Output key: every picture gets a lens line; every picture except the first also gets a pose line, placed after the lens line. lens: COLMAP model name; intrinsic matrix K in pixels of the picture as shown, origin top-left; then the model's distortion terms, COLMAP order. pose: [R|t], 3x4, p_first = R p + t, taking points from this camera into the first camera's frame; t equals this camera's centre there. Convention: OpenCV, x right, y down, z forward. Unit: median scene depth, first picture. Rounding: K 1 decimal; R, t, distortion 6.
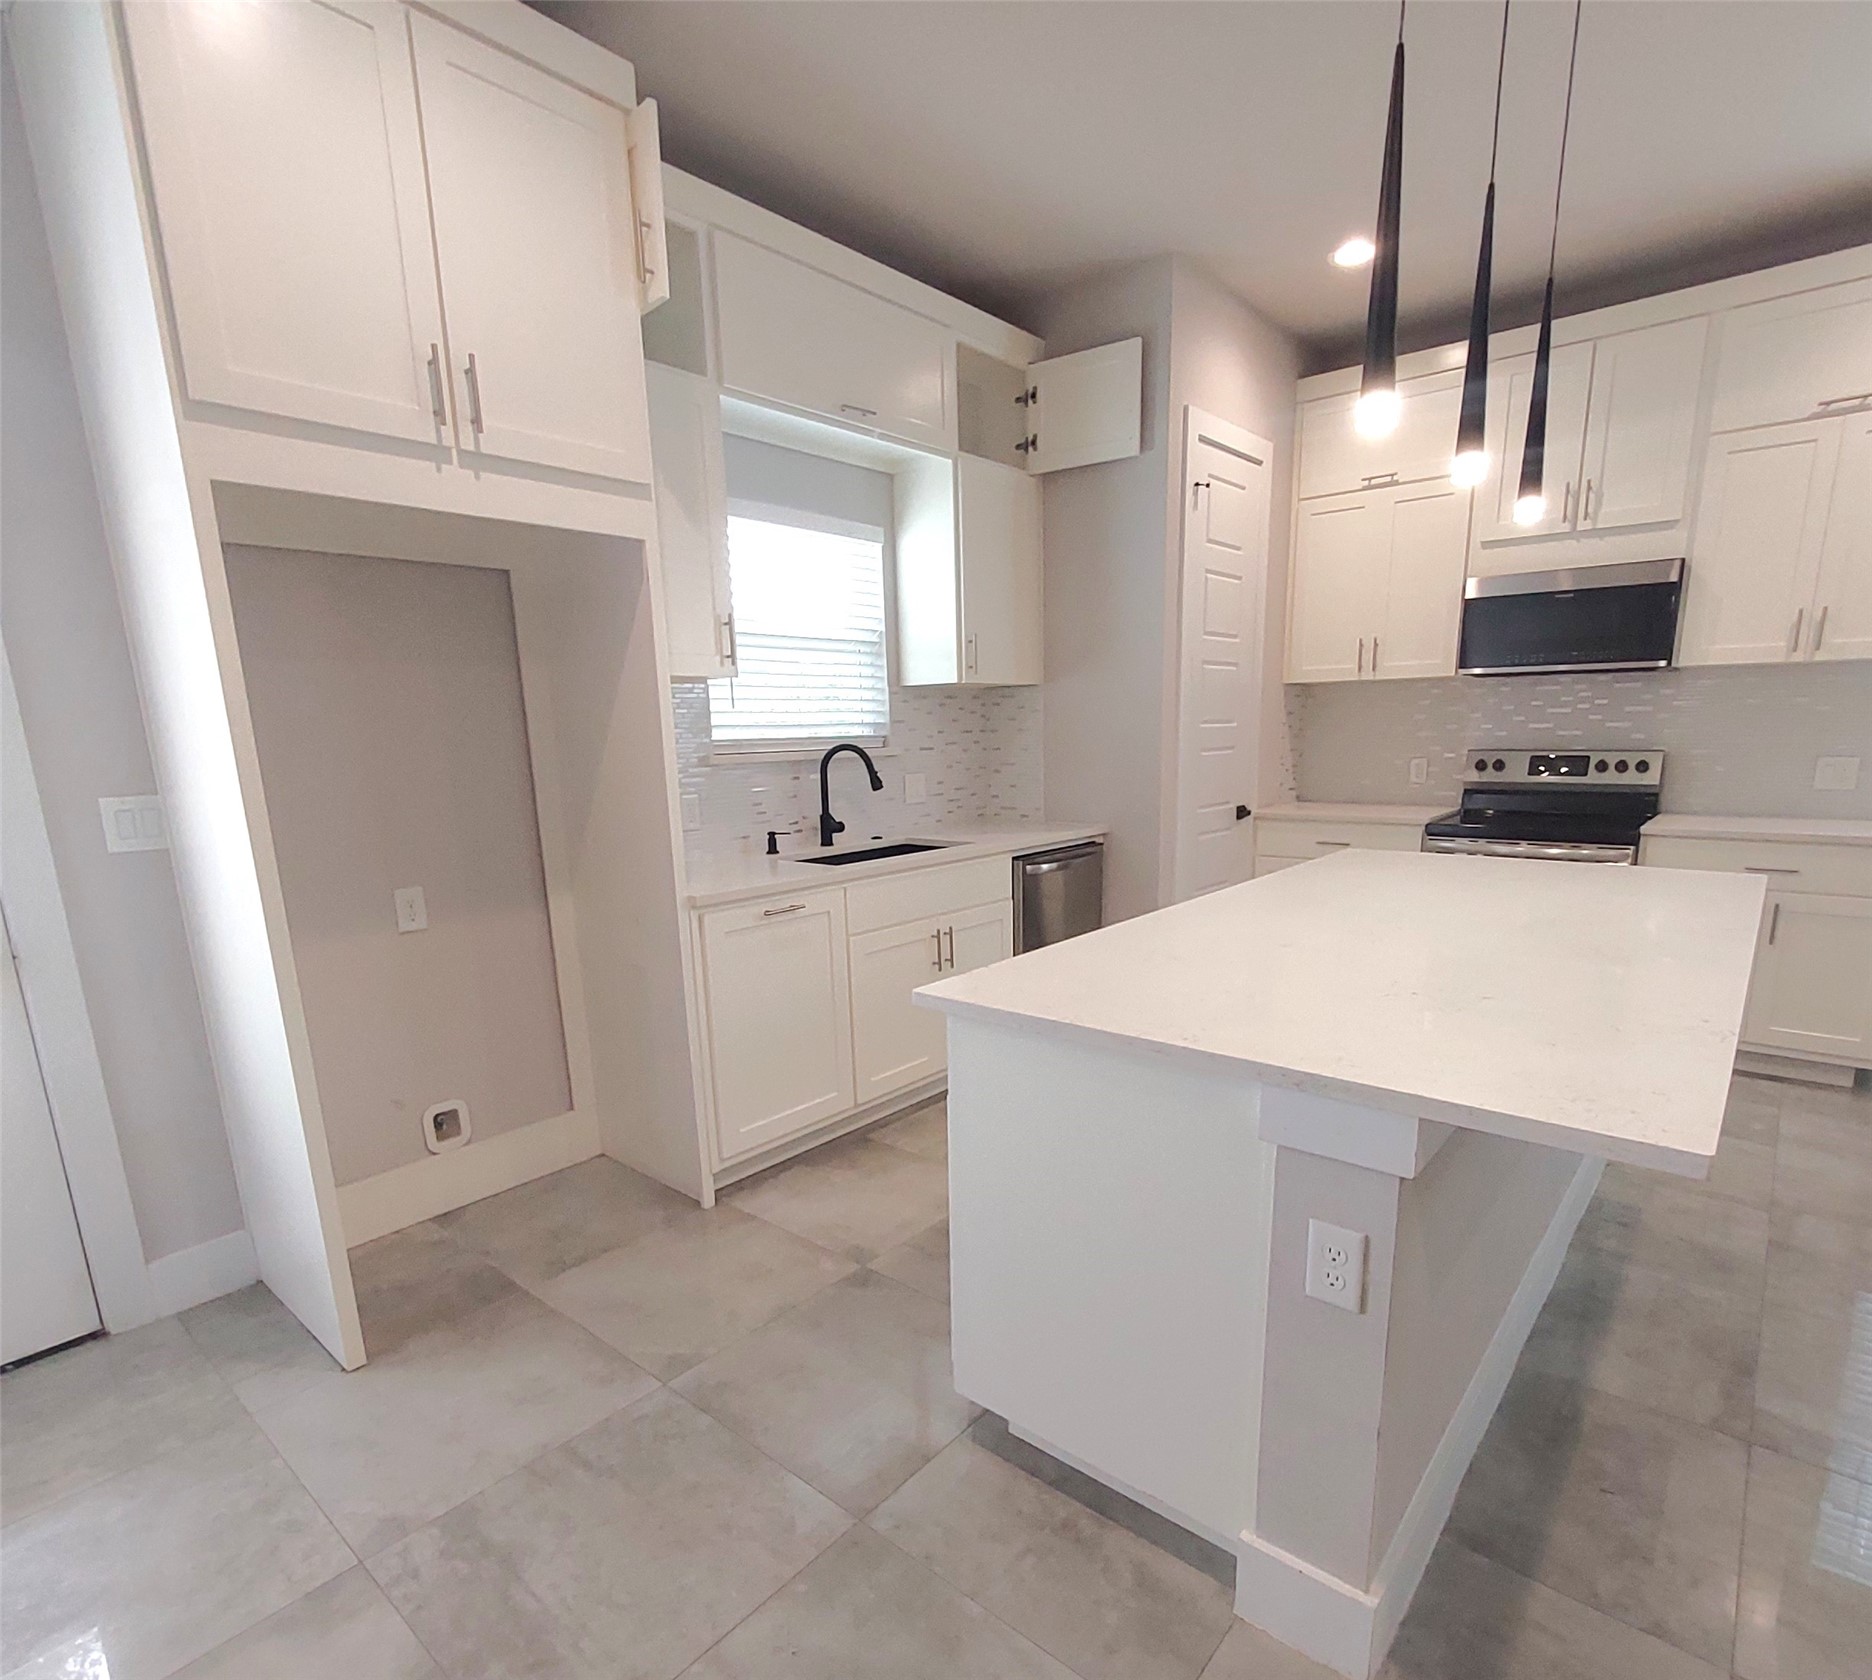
lens RADIAL K [[1001.2, 0, 960.5], [0, 1001.2, 949.2], [0, 0, 1]] dist [-0.000201, 0.001646]
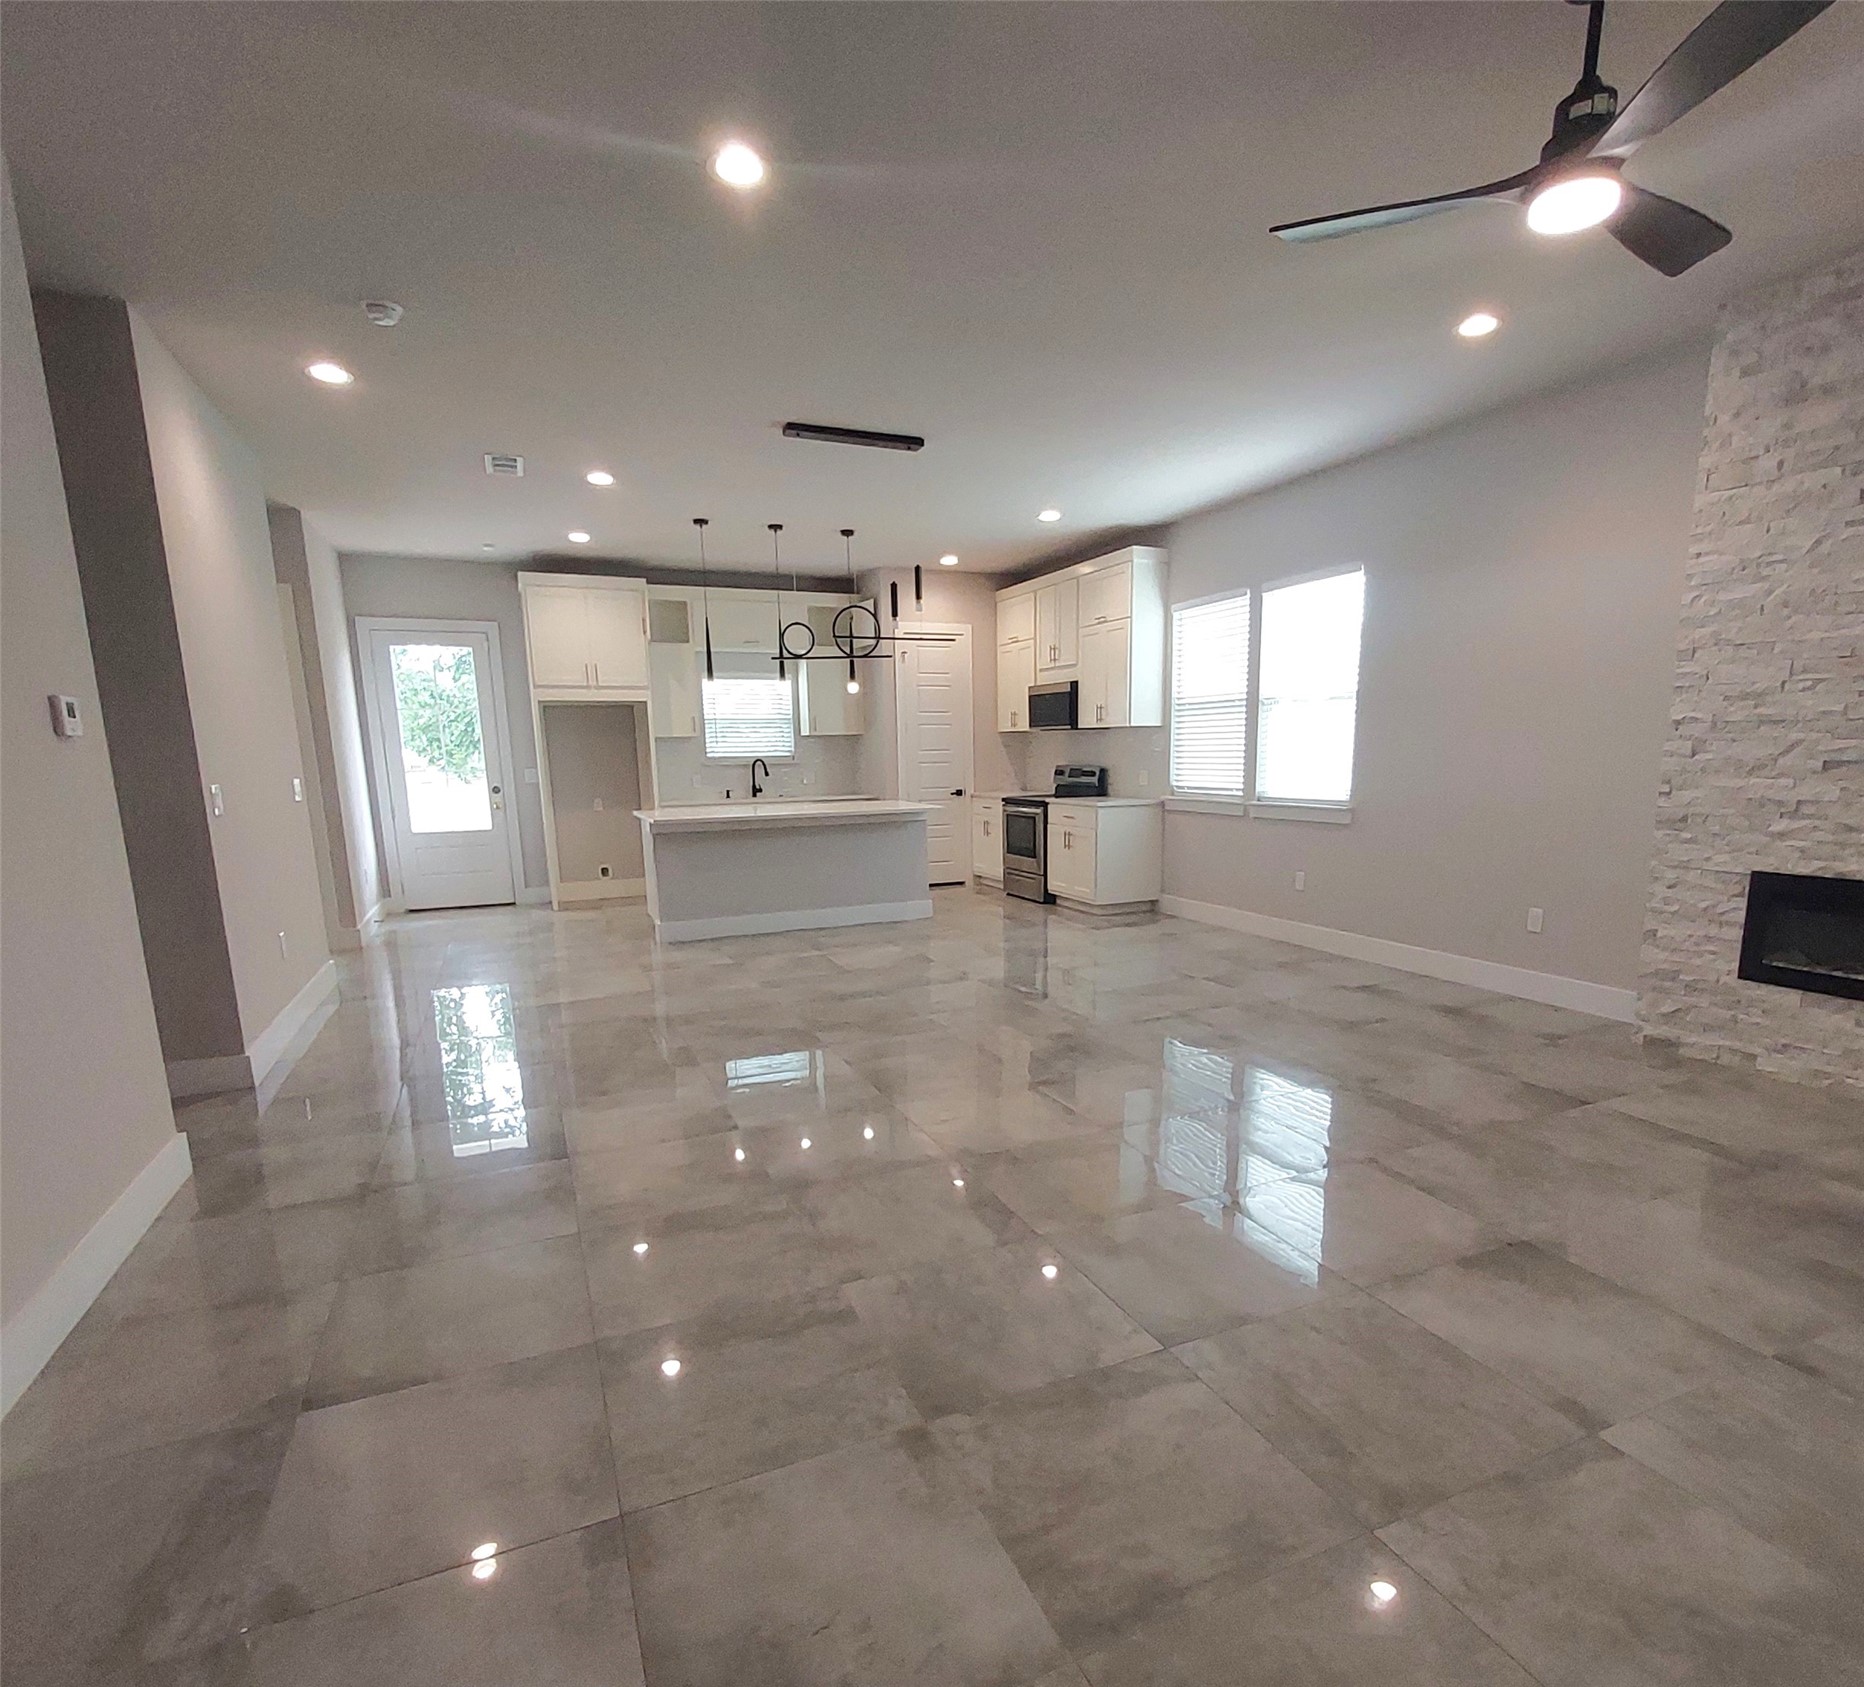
lens RADIAL K [[1002.3, 0, 957.9], [0, 1002.3, 950.1], [0, 0, 1]] dist [-0.001994, 0.004234]
pose [[0.894498, 0.094249, -0.437025, 1.446763], [-0.100938, 0.994861, 0.007953, 0.208276], [0.435529, 0.036998, 0.899414, -1.057922]]
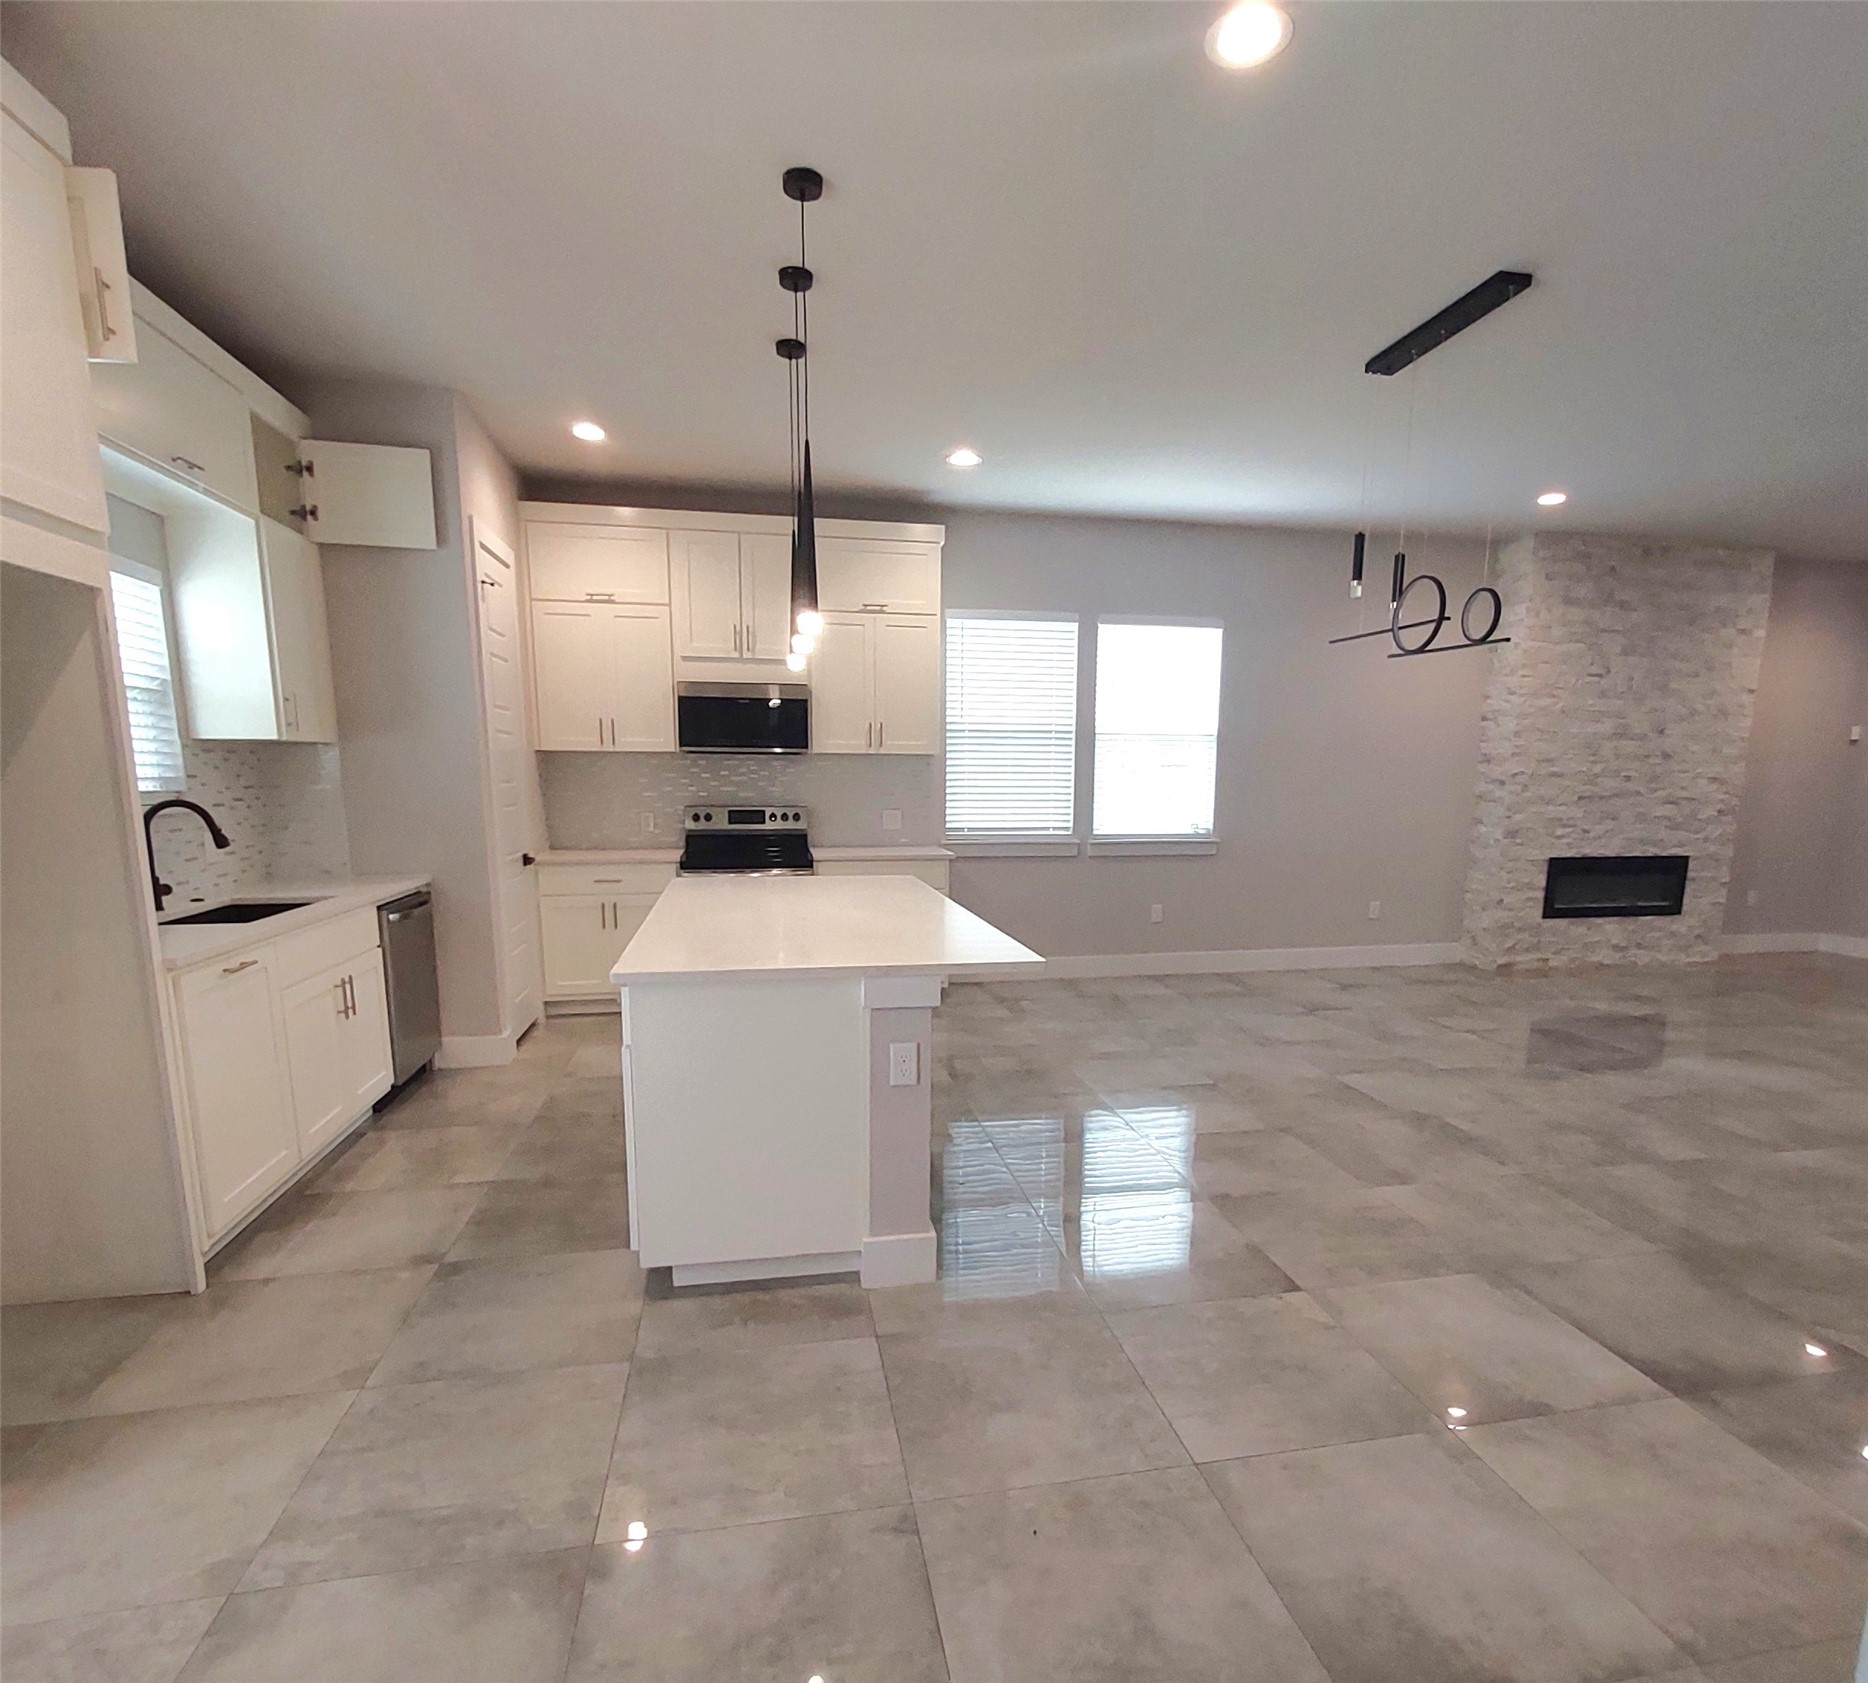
lens RADIAL K [[999.1, 0, 958.5], [0, 999.1, 945.6], [0, 0, 1]] dist [-0.000201, 0.001646]
pose [[0.626585, -0.107990, 0.771835, -0.358615], [0.152995, 0.988127, 0.014050, 0.024956], [-0.764188, 0.109283, 0.635668, -0.121244]]
